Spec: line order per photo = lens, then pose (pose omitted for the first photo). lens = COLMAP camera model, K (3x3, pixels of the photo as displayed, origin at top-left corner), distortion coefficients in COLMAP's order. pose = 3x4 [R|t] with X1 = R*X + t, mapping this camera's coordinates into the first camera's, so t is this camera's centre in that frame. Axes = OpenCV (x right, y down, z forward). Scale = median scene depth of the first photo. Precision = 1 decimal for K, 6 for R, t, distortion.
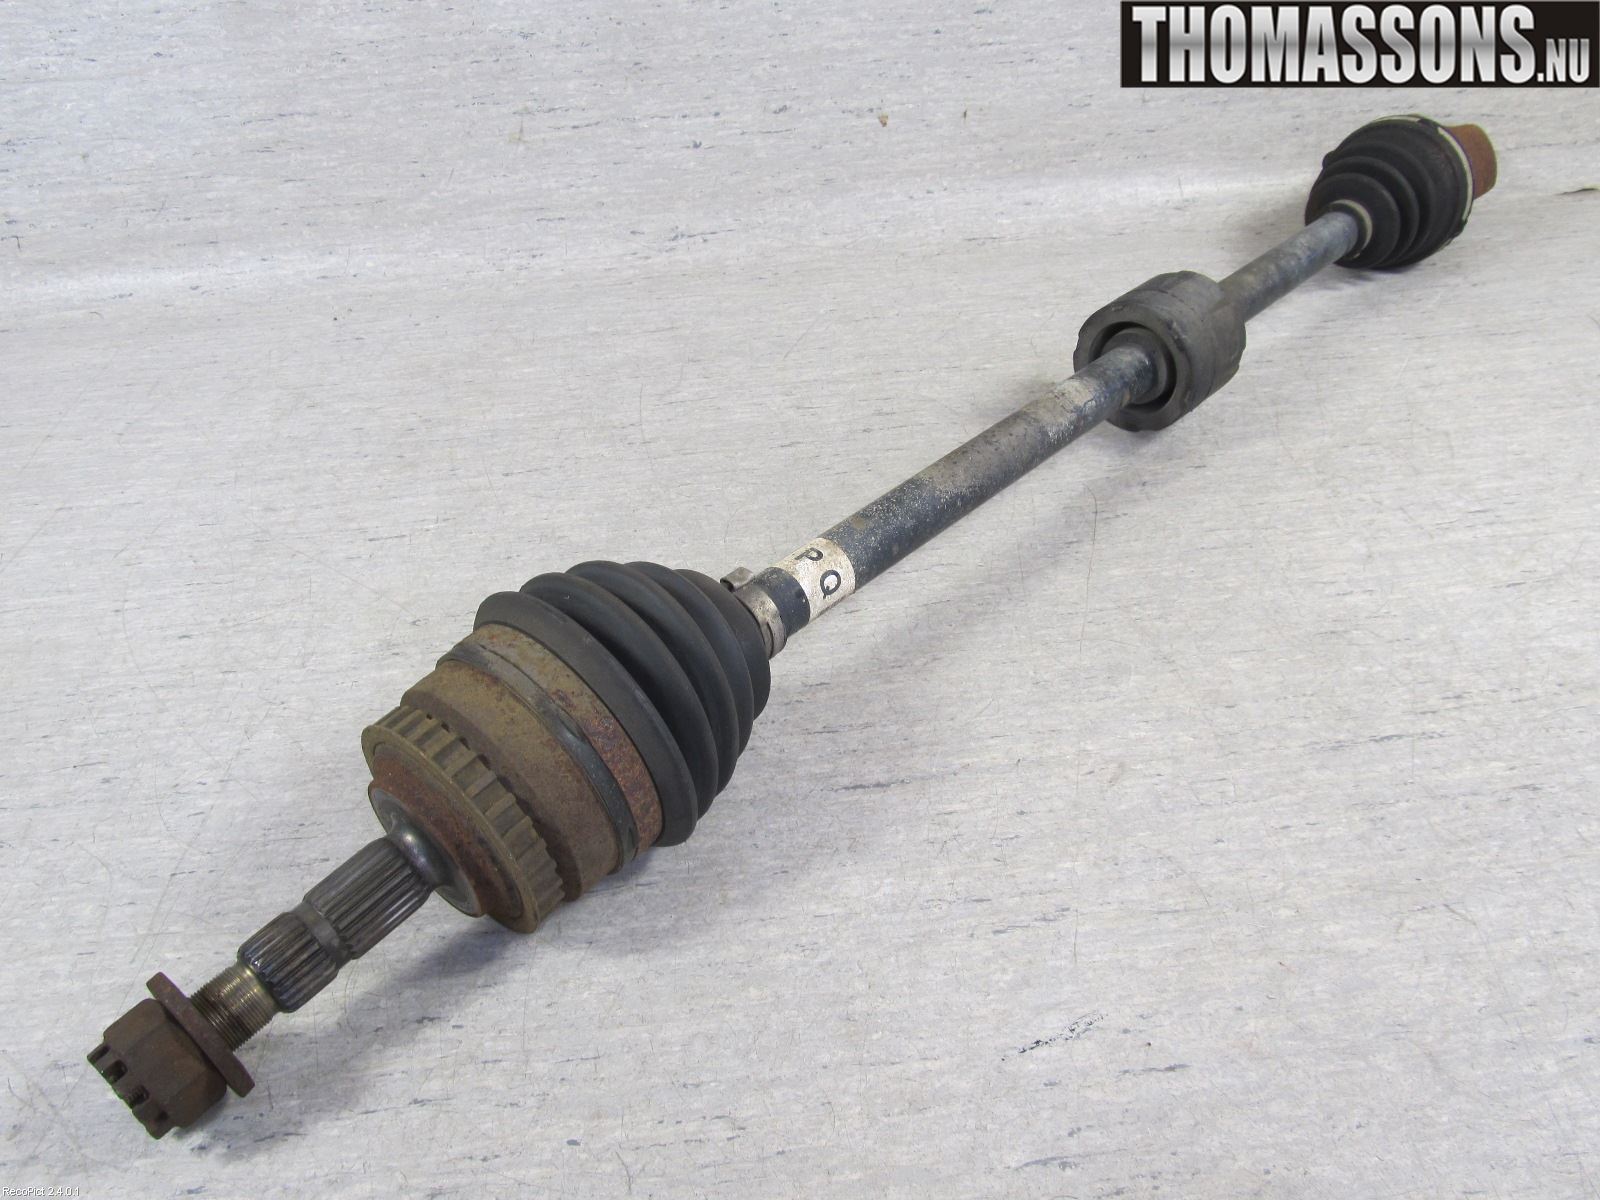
lens RADIAL K [[1515.7, 0, 800.0], [0, 1515.7, 600.0], [0, 0, 1]] dist [-0.037224, 0.014826]
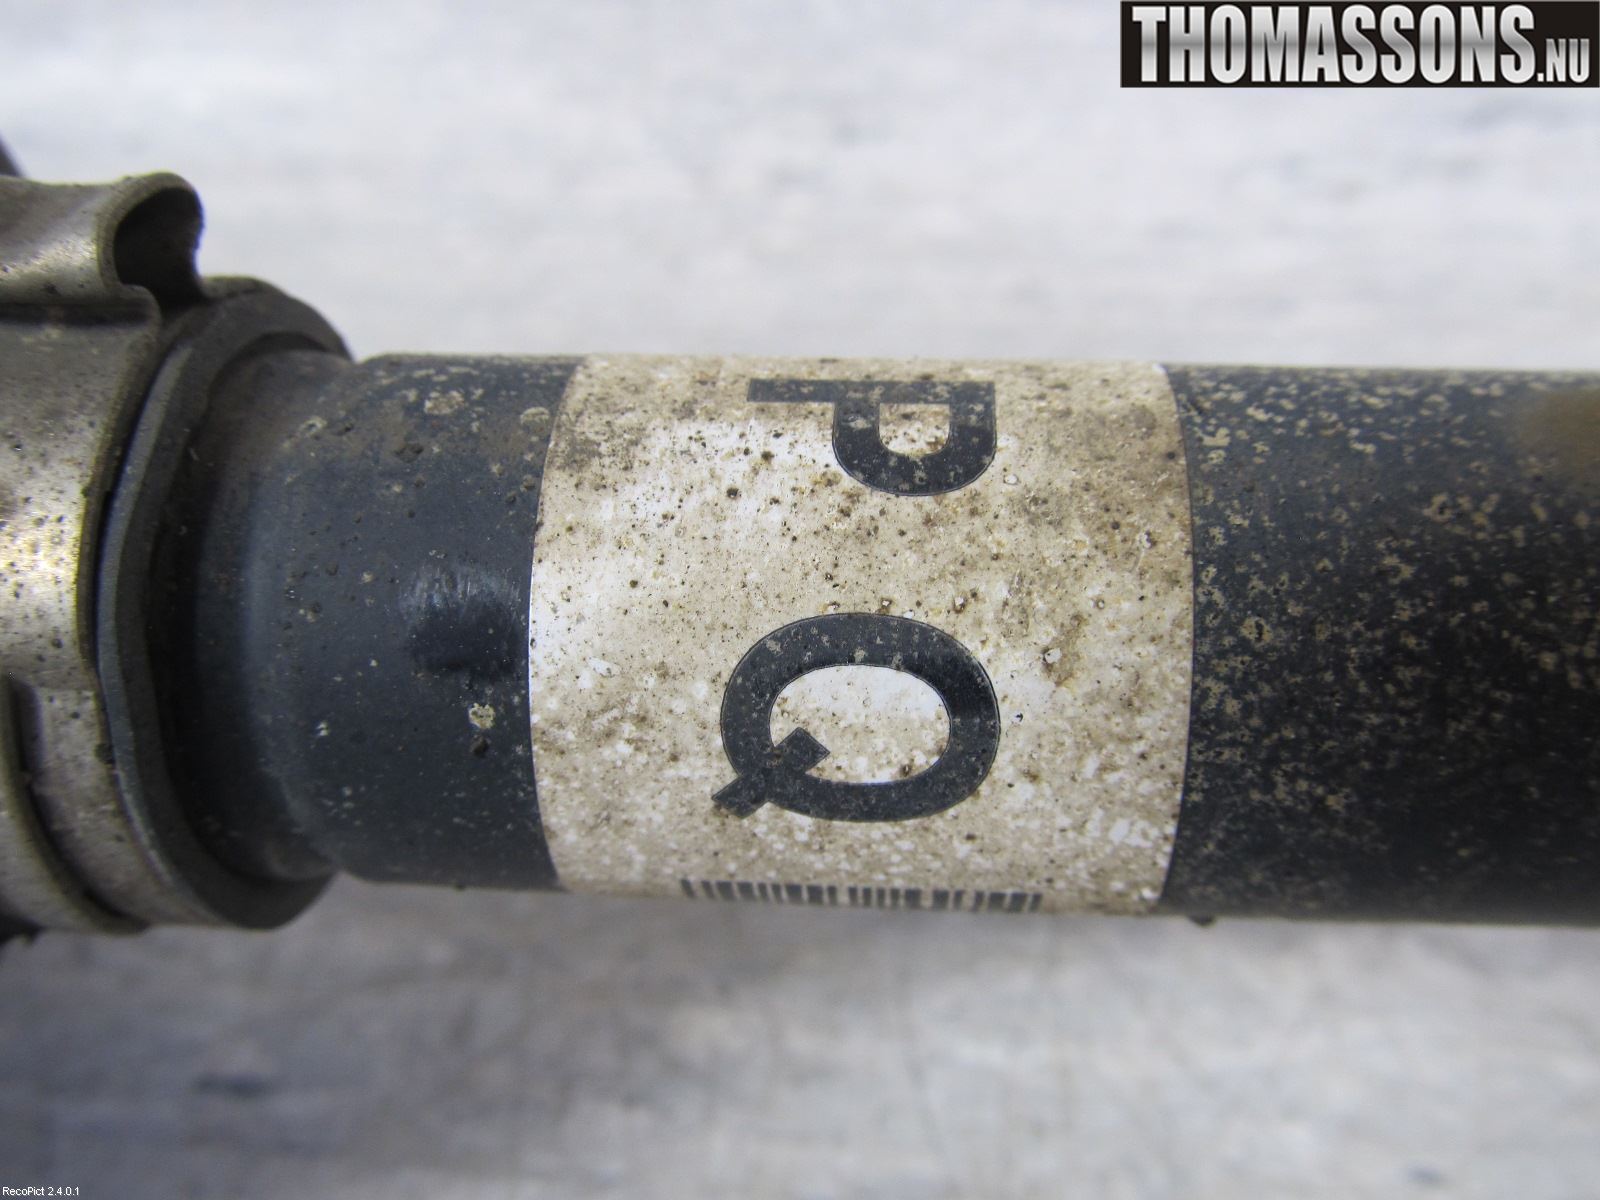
lens RADIAL K [[1515.7, 0, 800.0], [0, 1515.7, 600.0], [0, 0, 1]] dist [-0.037224, 0.014826]
pose [[0.976523, 0.144424, -0.159828, -0.168532], [-0.133747, 0.988119, 0.075714, -0.214797], [0.168864, -0.052560, 0.984237, 0.950033]]
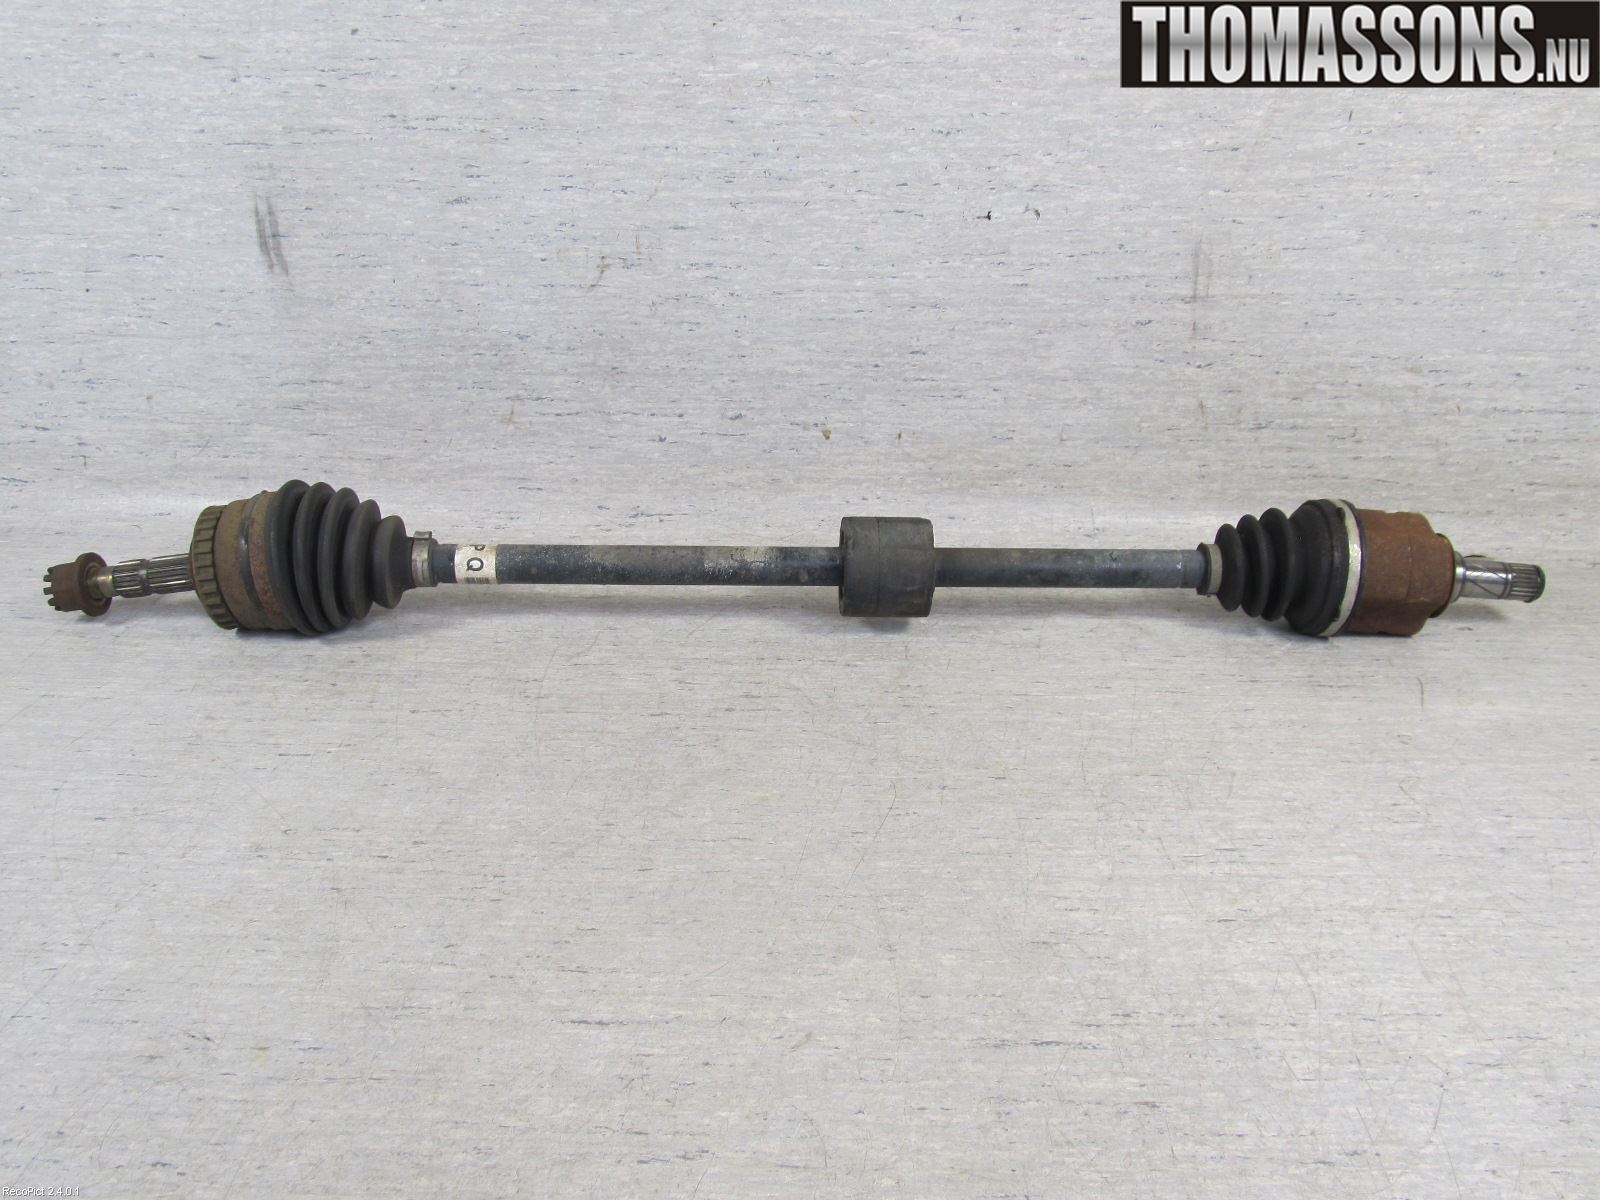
lens RADIAL K [[1515.7, 0, 800.0], [0, 1515.7, 600.0], [0, 0, 1]] dist [-0.037224, 0.014826]
pose [[0.989411, 0.110957, -0.093568, 0.193929], [-0.123535, 0.982190, -0.141569, -0.037638], [0.076194, 0.151629, 0.985496, -0.136557]]
